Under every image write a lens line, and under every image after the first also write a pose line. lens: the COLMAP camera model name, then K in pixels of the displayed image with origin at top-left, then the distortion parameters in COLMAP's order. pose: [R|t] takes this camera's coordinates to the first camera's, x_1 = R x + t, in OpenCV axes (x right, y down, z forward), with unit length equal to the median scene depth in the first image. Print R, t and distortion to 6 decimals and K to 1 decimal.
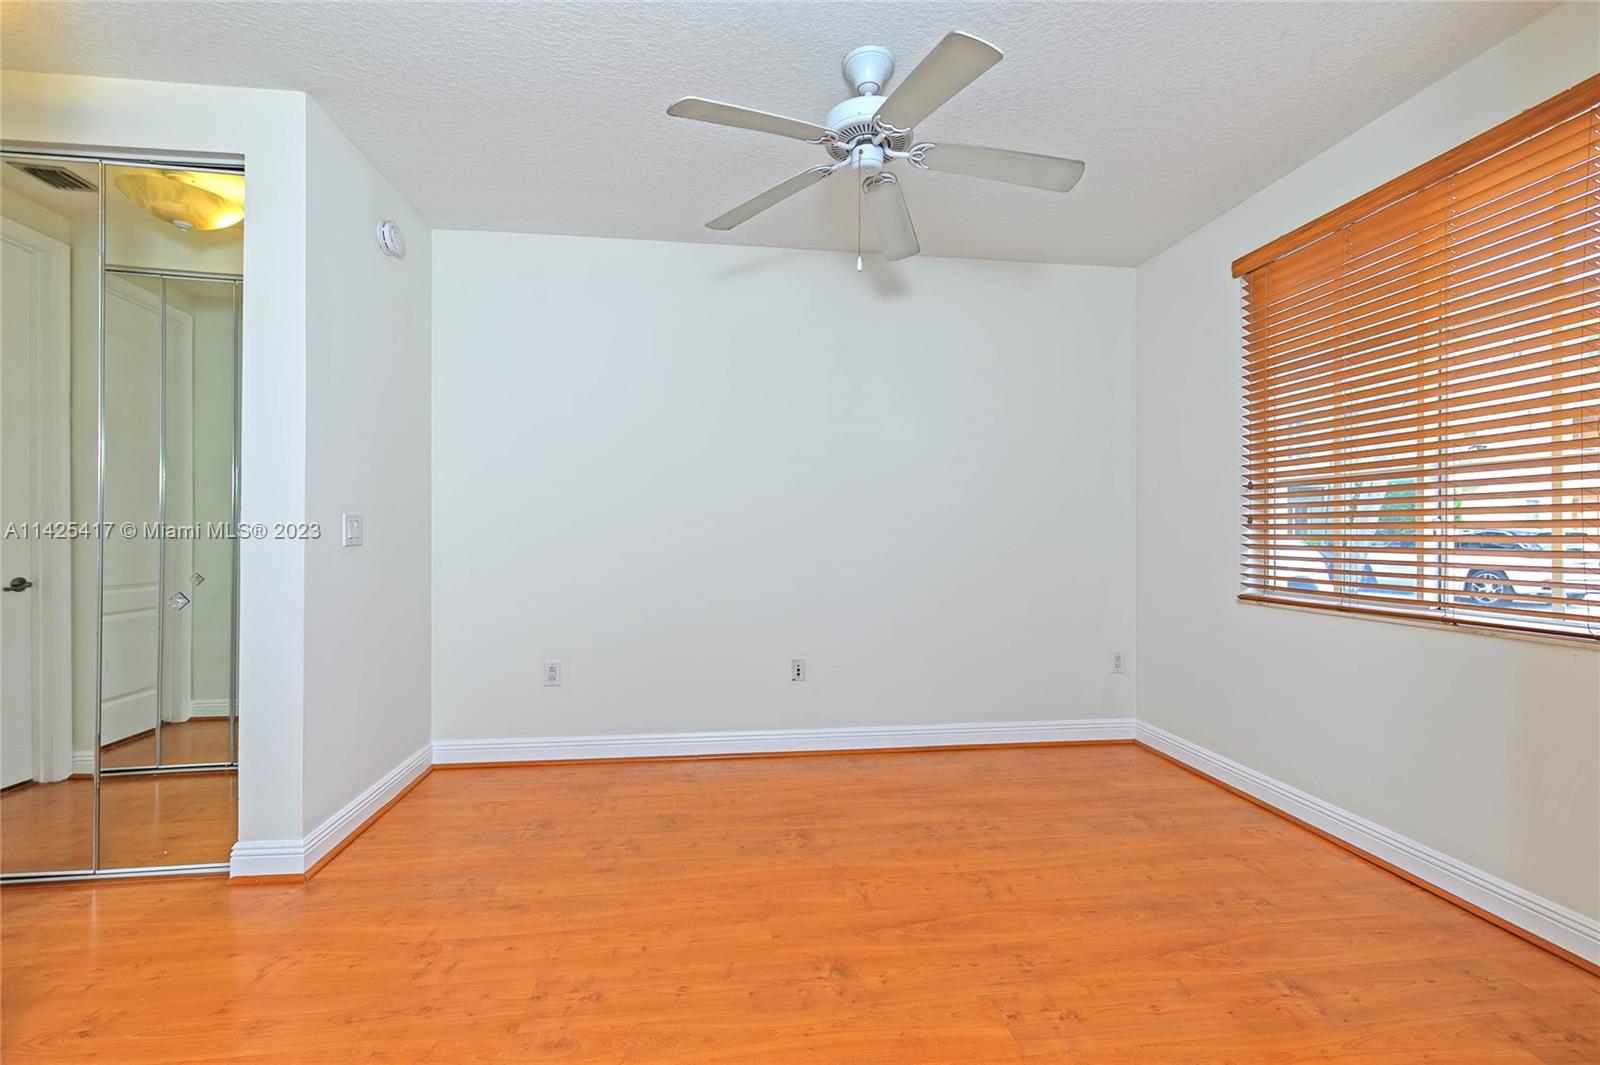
lens RADIAL K [[642.9, 0, 800.0], [0, 642.9, 532.5], [0, 0, 1]] dist [0.001538, 0.000118]
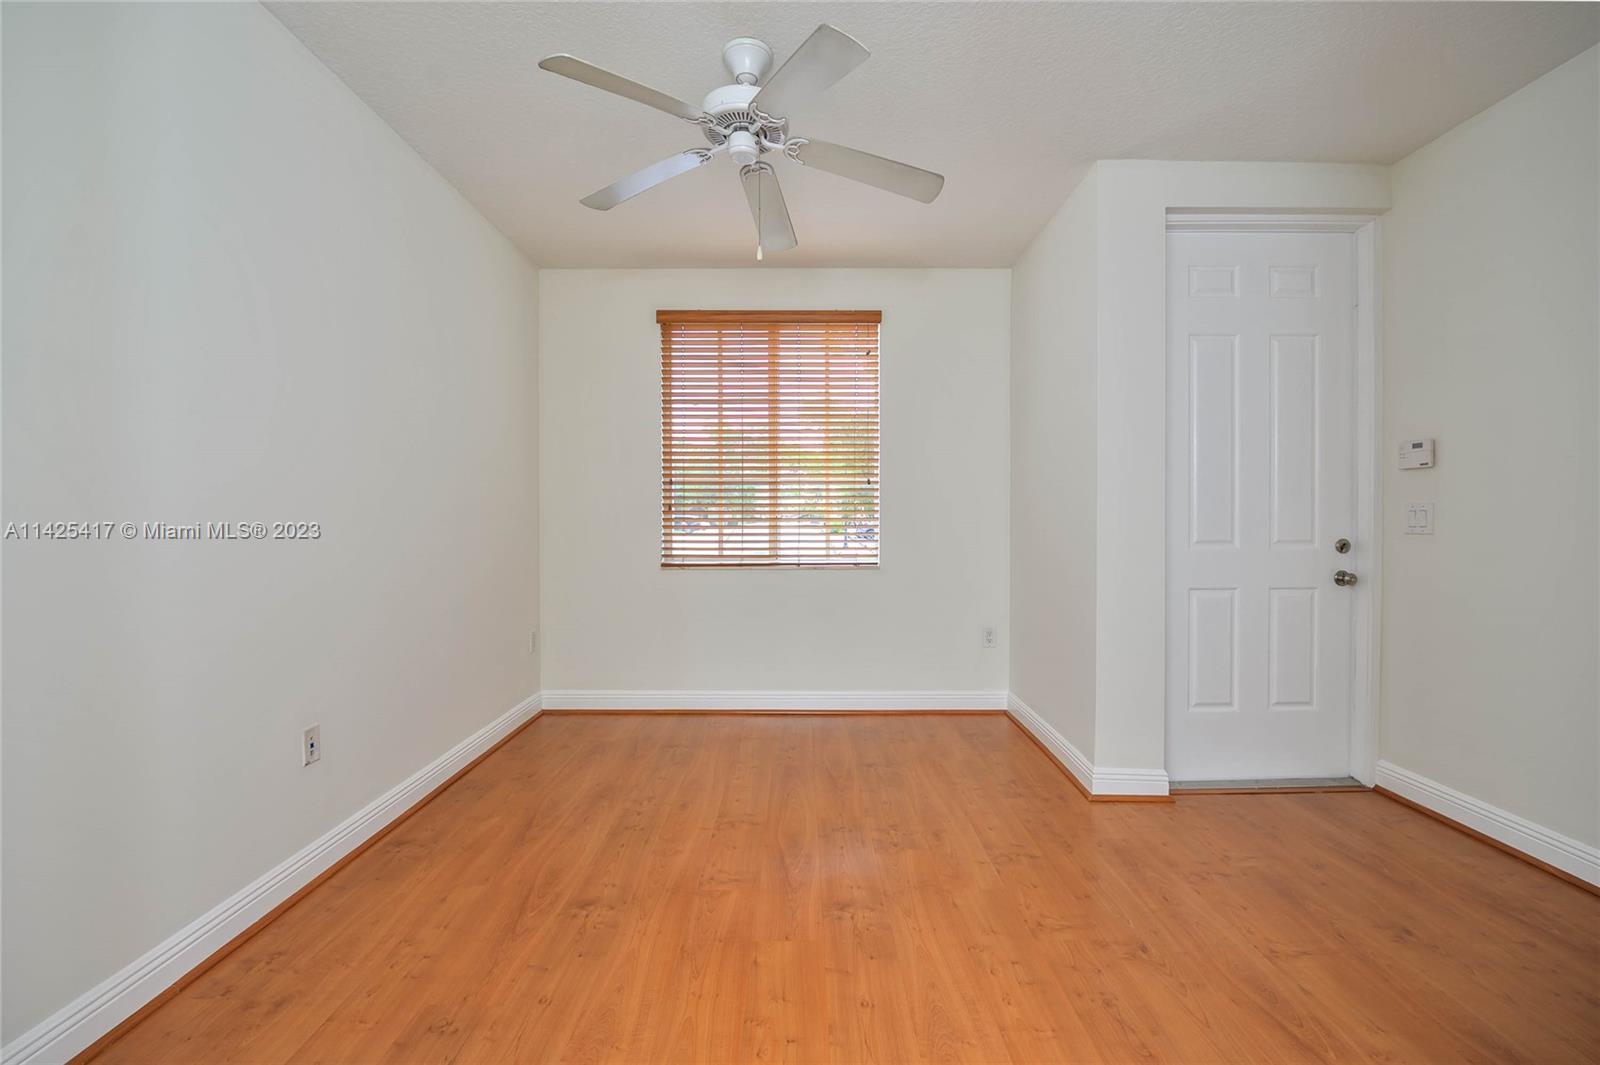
lens RADIAL K [[662.2, 0, 793.7], [0, 662.2, 522.8], [0, 0, 1]] dist [-0.018111, -0.000114]
pose [[0.145253, -0.010367, 0.989340, -0.825558], [0.001193, 0.999946, 0.010303, -0.001330], [-0.989394, -0.000316, 0.145257, 0.701200]]
